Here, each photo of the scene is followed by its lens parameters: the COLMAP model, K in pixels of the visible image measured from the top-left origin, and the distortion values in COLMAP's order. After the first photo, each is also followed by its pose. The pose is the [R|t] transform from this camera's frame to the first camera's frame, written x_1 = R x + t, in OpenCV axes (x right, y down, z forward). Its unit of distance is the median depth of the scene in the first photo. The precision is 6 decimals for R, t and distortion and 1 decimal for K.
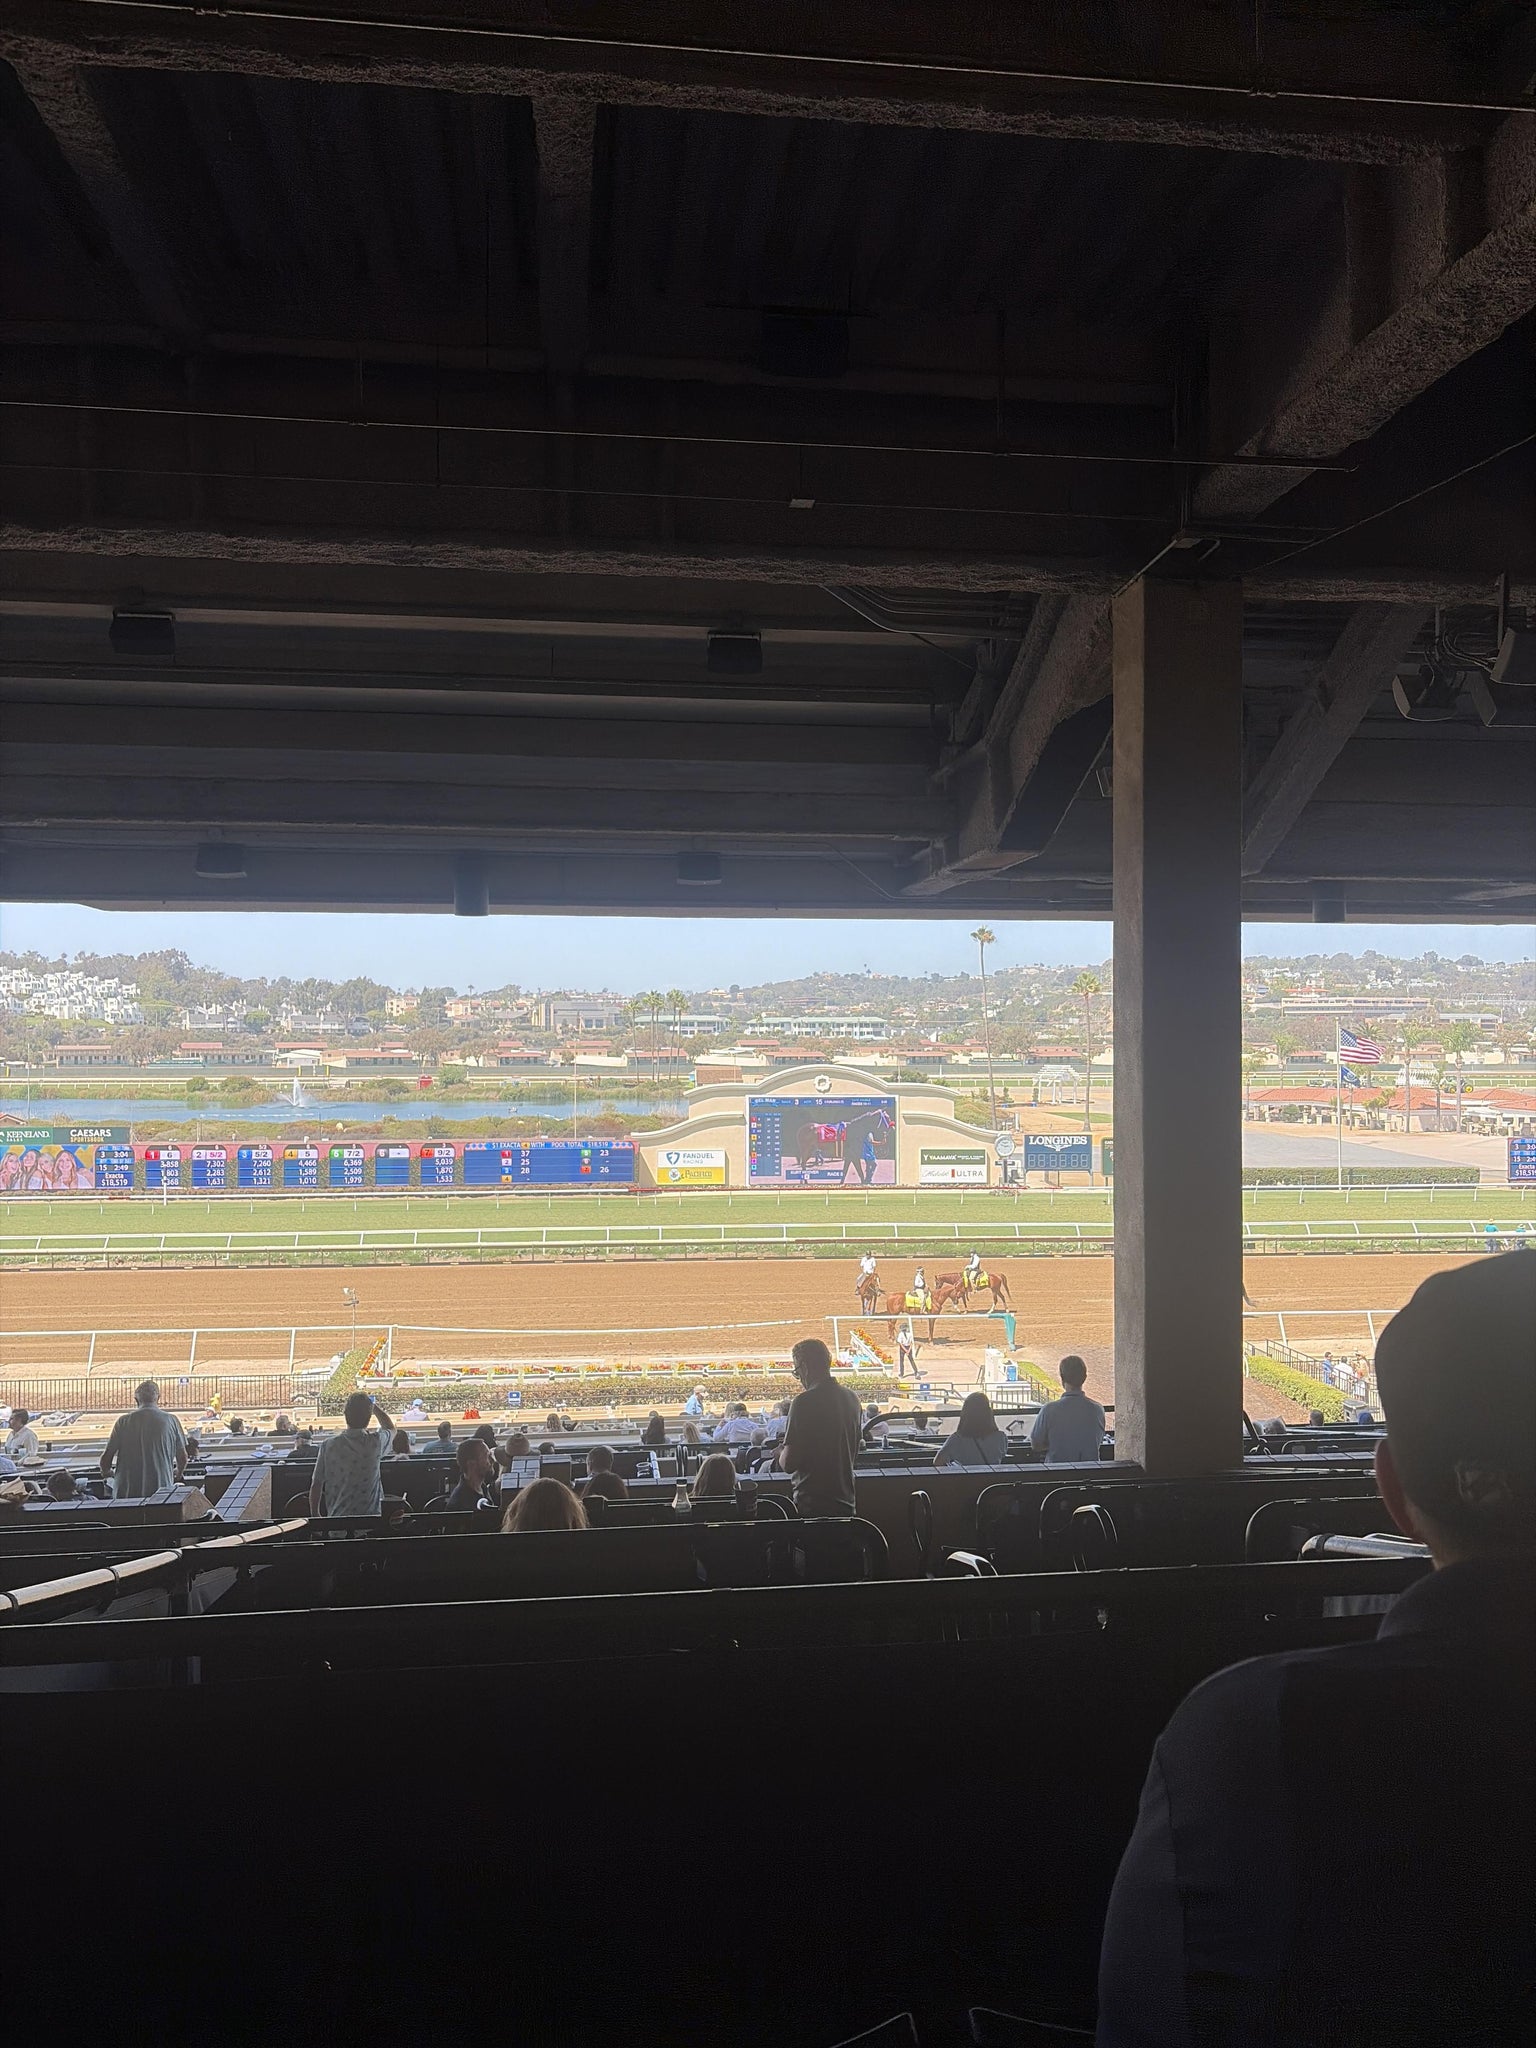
lens RADIAL K [[1524.2, 0, 769.3], [0, 1524.2, 1023.9], [0, 0, 1]] dist [0.061734, -0.067803]
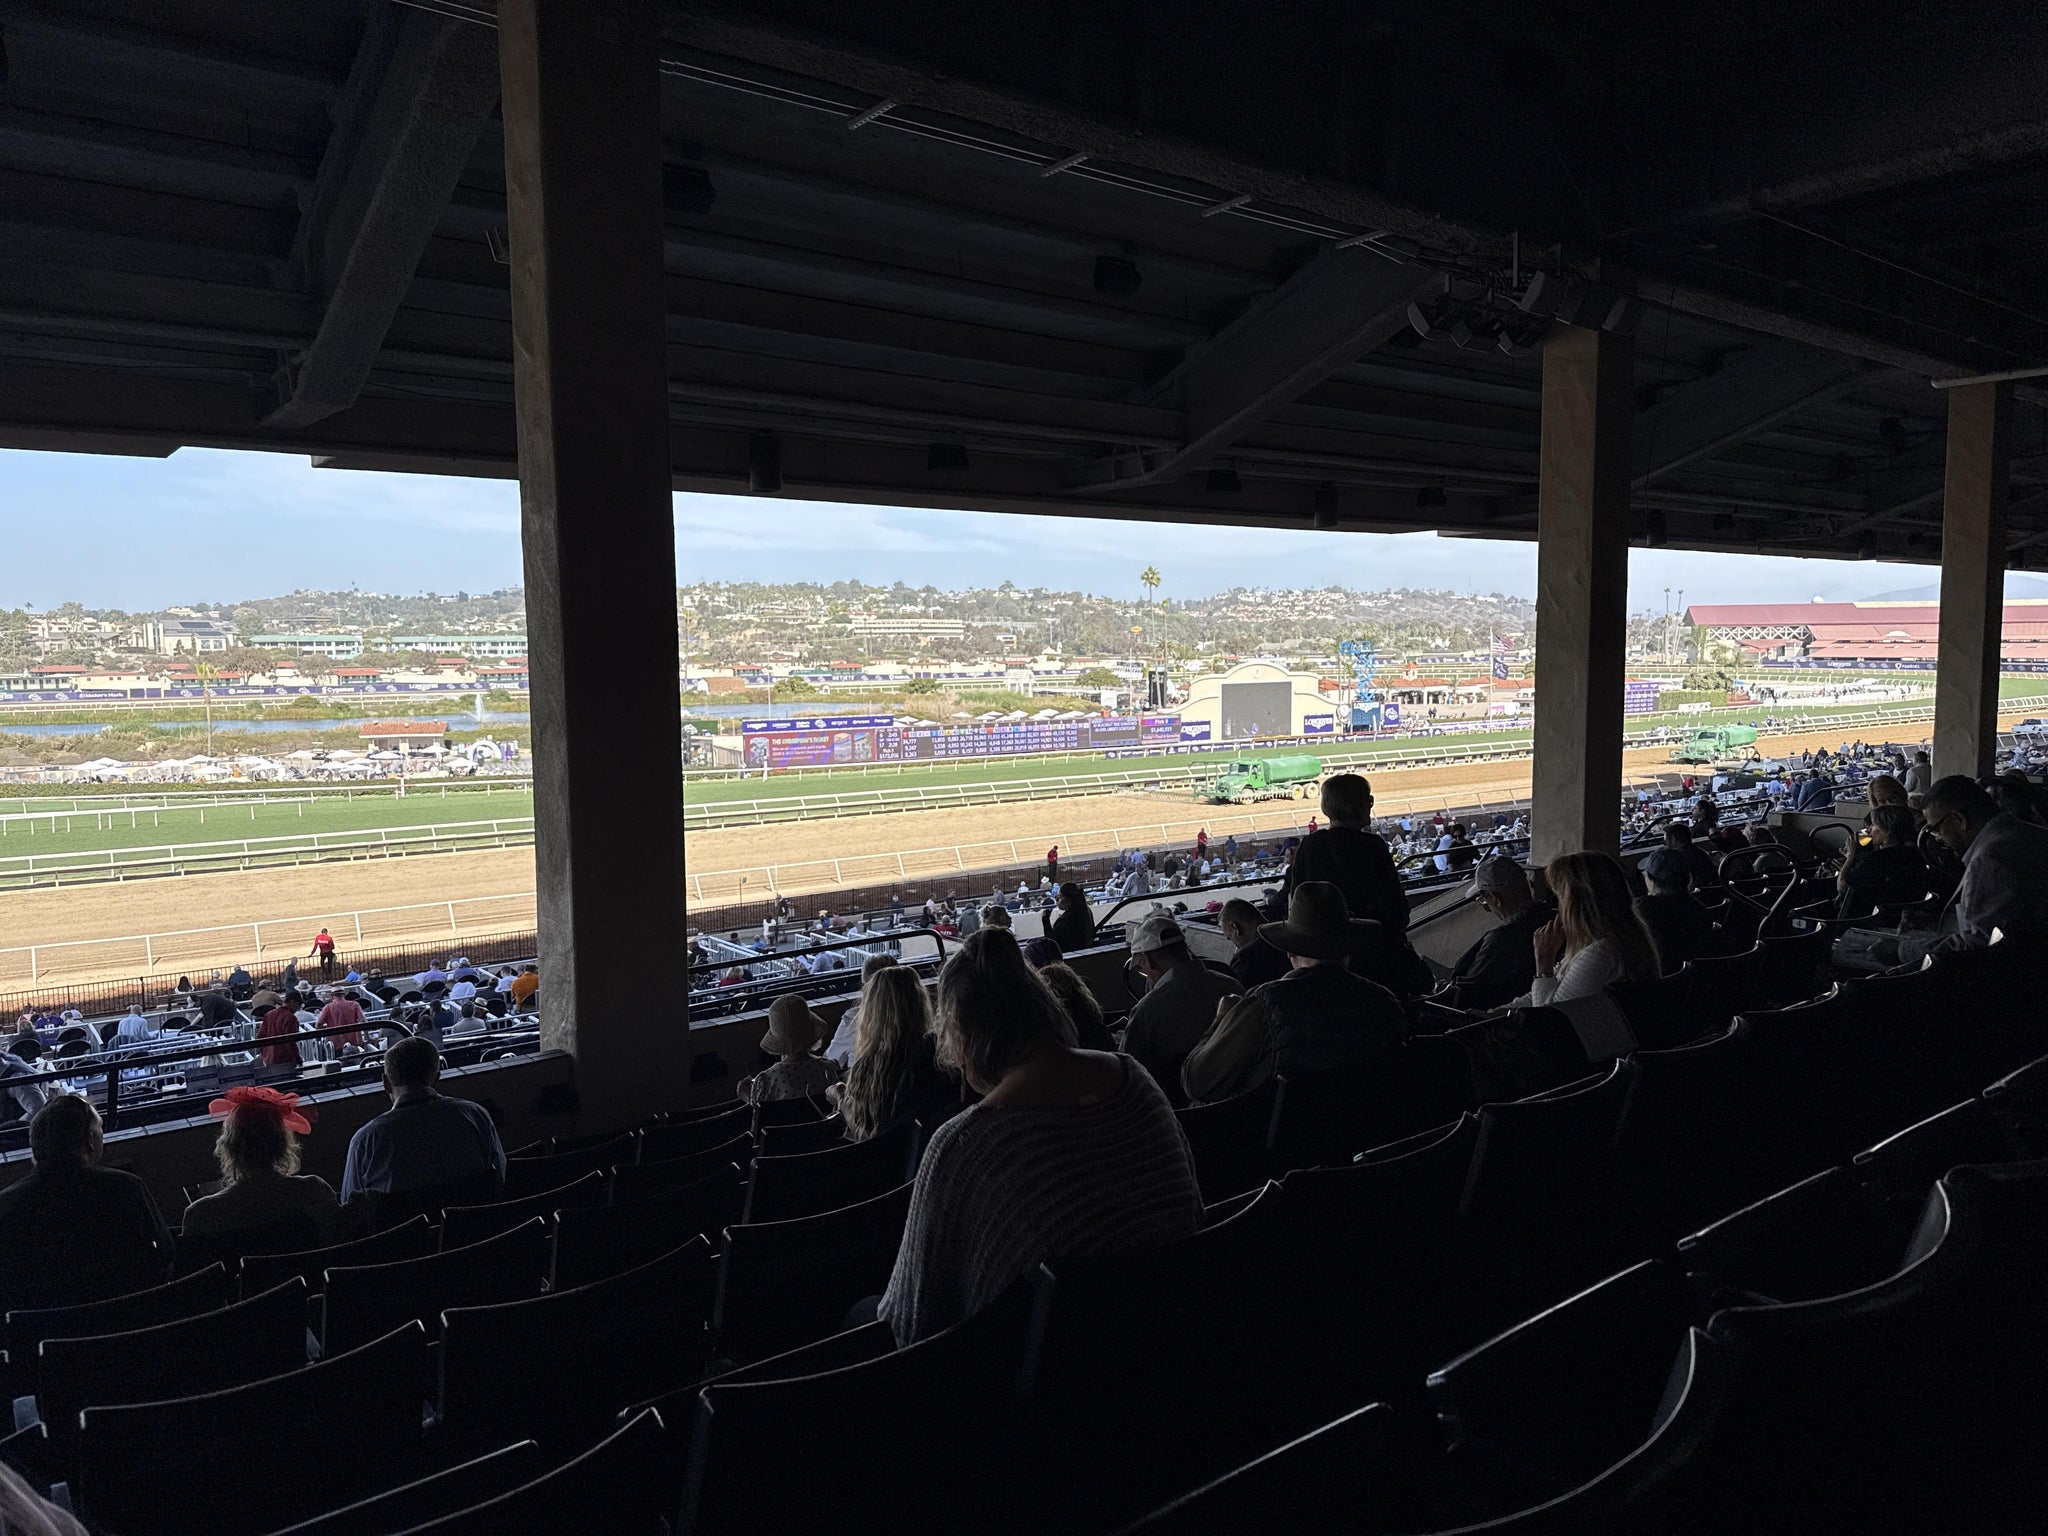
lens RADIAL K [[1406.9, 0, 1024.5], [0, 1406.9, 784.4], [0, 0, 1]] dist [0.102773, -0.149161]
pose [[0.858745, -0.059164, 0.508976, -0.152186], [0.008516, 0.994822, 0.101271, 0.000814], [-0.512333, -0.082632, 0.854803, -0.016732]]
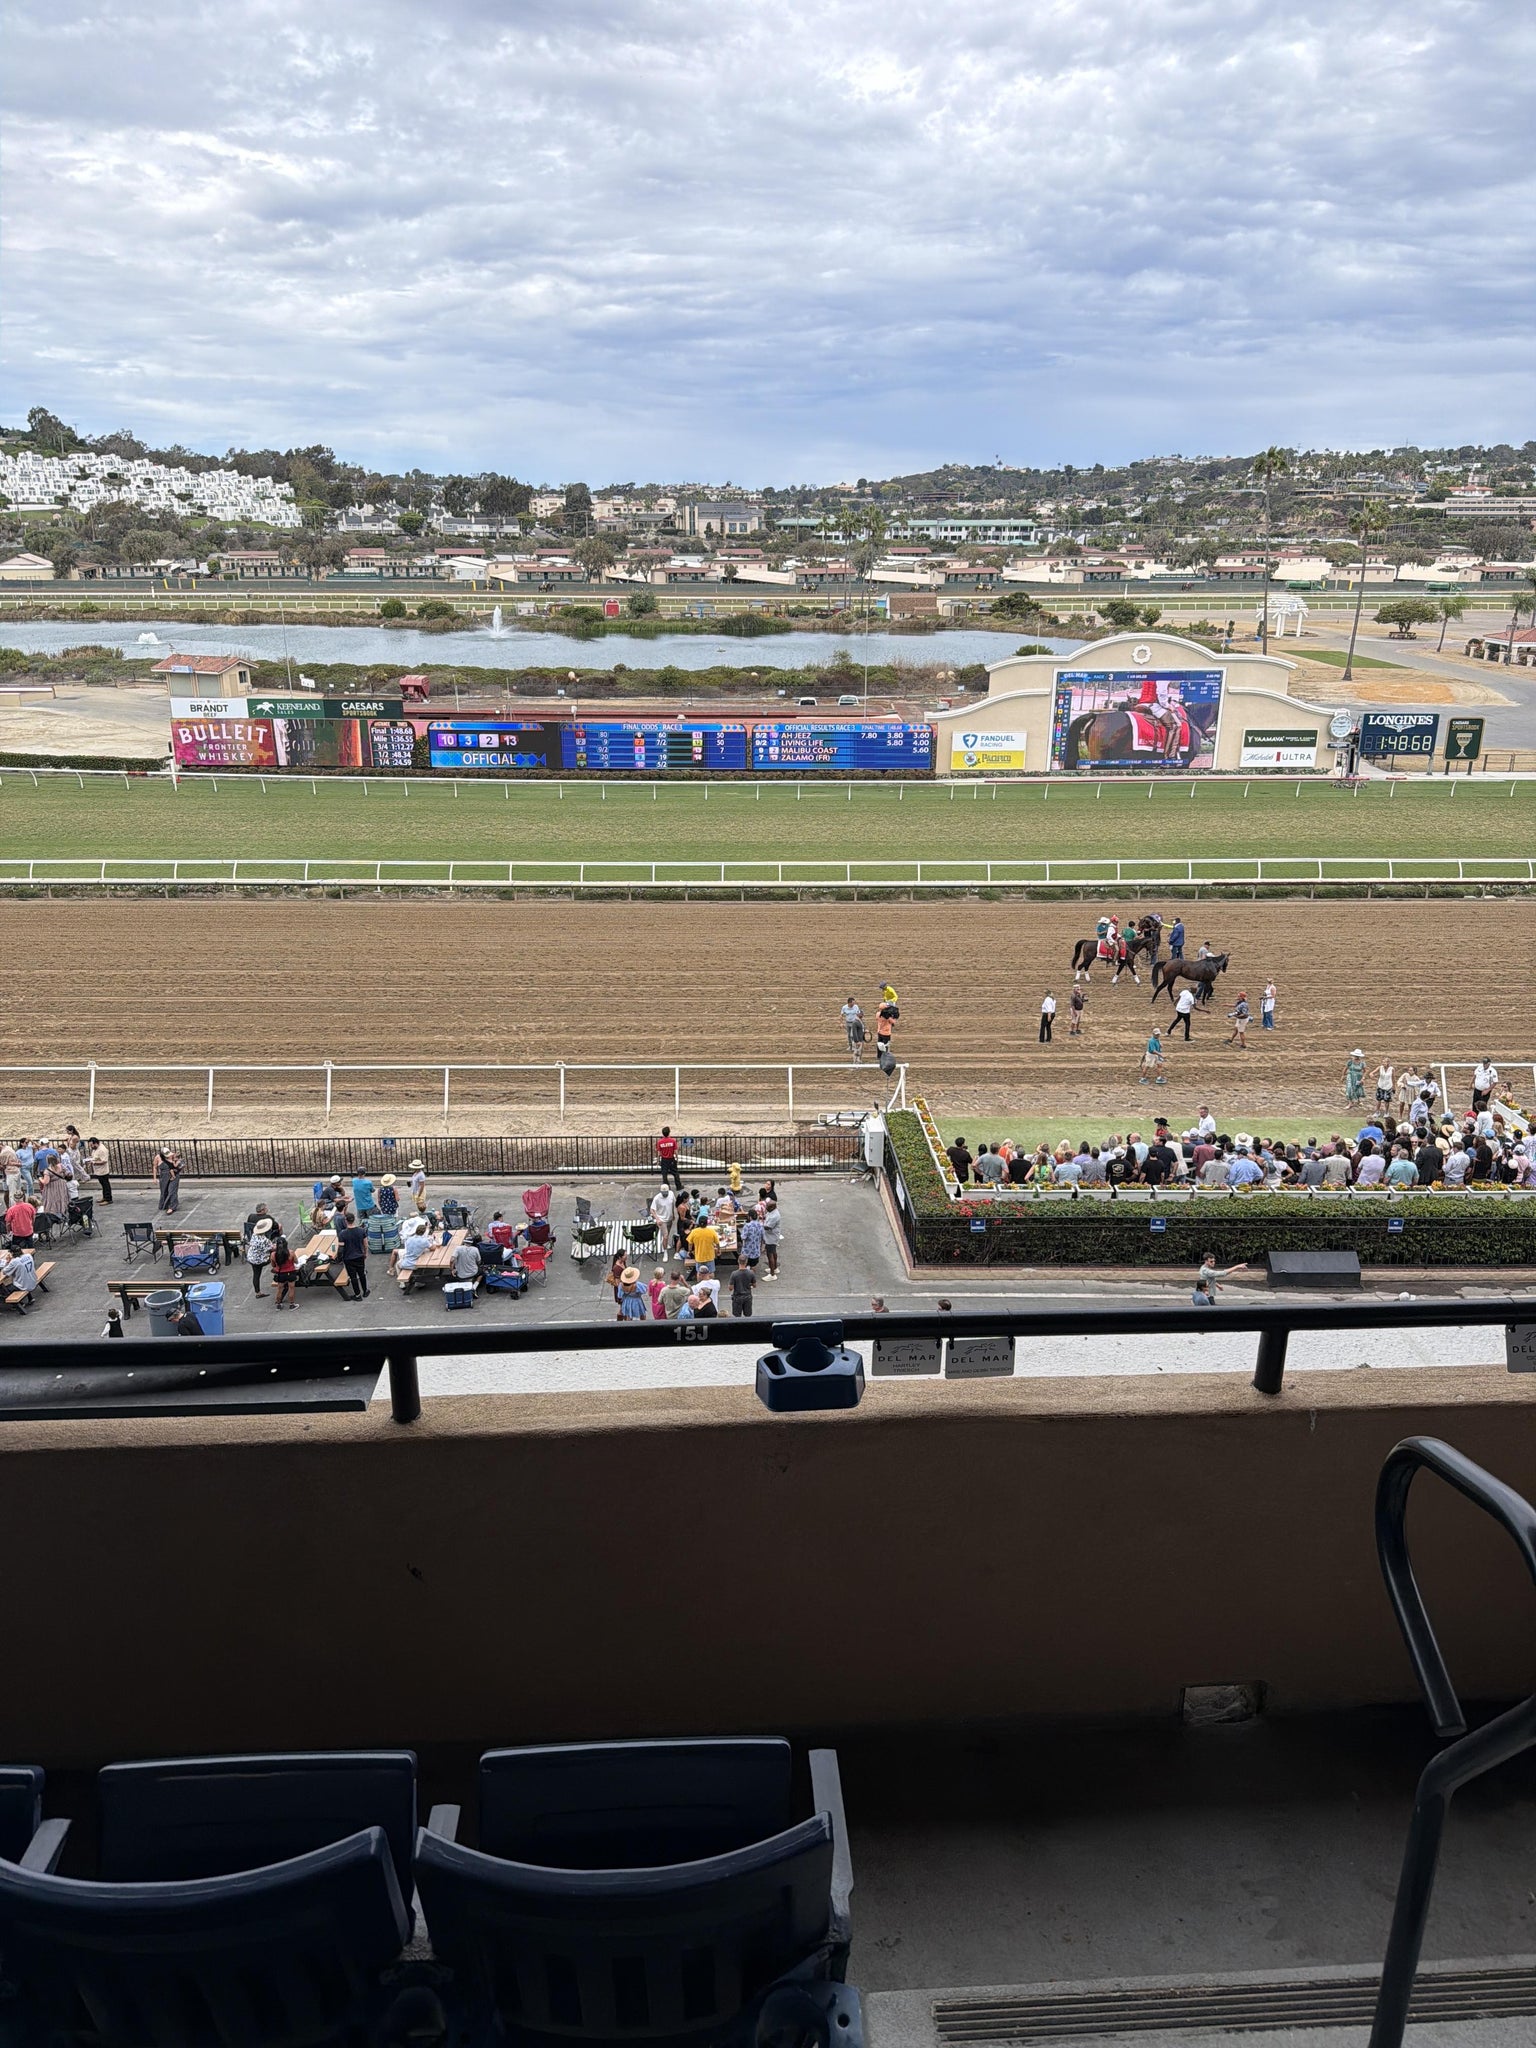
lens RADIAL K [[1406.9, 0, 767.9], [0, 1406.9, 1030.9], [0, 0, 1]] dist [0.102773, -0.149161]
pose [[0.996876, 0.027287, -0.074119, -0.019777], [-0.000575, 0.940909, 0.338660, -0.006163], [0.078980, -0.337559, 0.937985, 0.021250]]
